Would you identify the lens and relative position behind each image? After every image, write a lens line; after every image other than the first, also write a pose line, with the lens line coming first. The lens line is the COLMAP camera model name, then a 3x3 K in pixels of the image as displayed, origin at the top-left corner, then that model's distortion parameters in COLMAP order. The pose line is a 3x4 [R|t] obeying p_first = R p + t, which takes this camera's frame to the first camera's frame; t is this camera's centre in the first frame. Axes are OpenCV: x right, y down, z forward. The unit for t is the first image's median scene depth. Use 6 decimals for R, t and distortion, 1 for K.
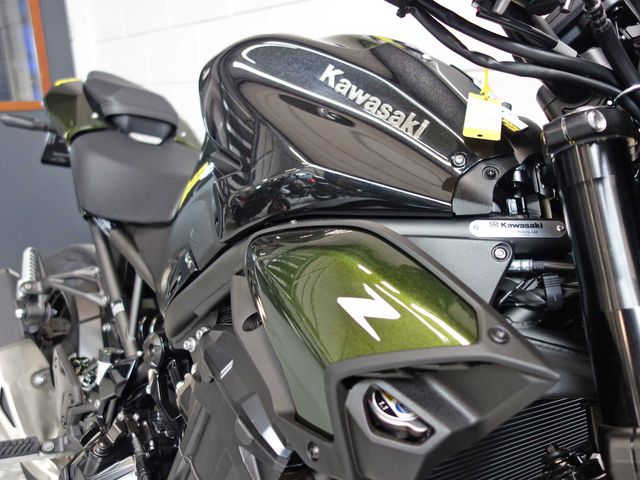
lens RADIAL K [[560.5, 0, 322.4], [0, 560.5, 240.5], [0, 0, 1]] dist [0.003034, 0.001228]
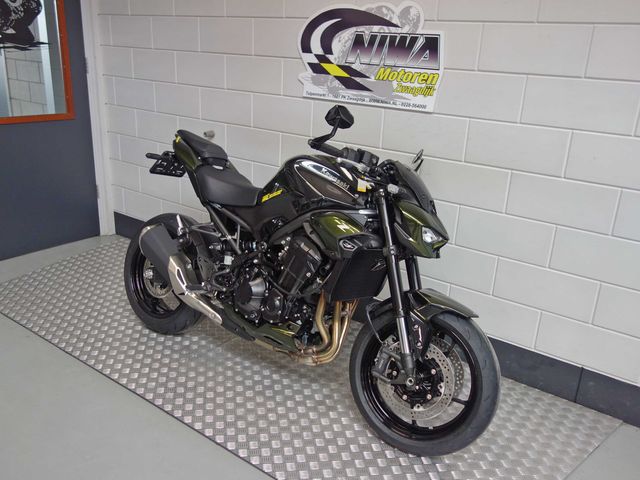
lens RADIAL K [[560.5, 0, 322.4], [0, 560.5, 240.5], [0, 0, 1]] dist [0.003034, 0.001228]
pose [[0.970444, -0.001574, 0.241323, -1.041854], [-0.012310, 0.998354, 0.056017, -0.037365], [-0.241014, -0.057332, 0.968827, -3.100590]]
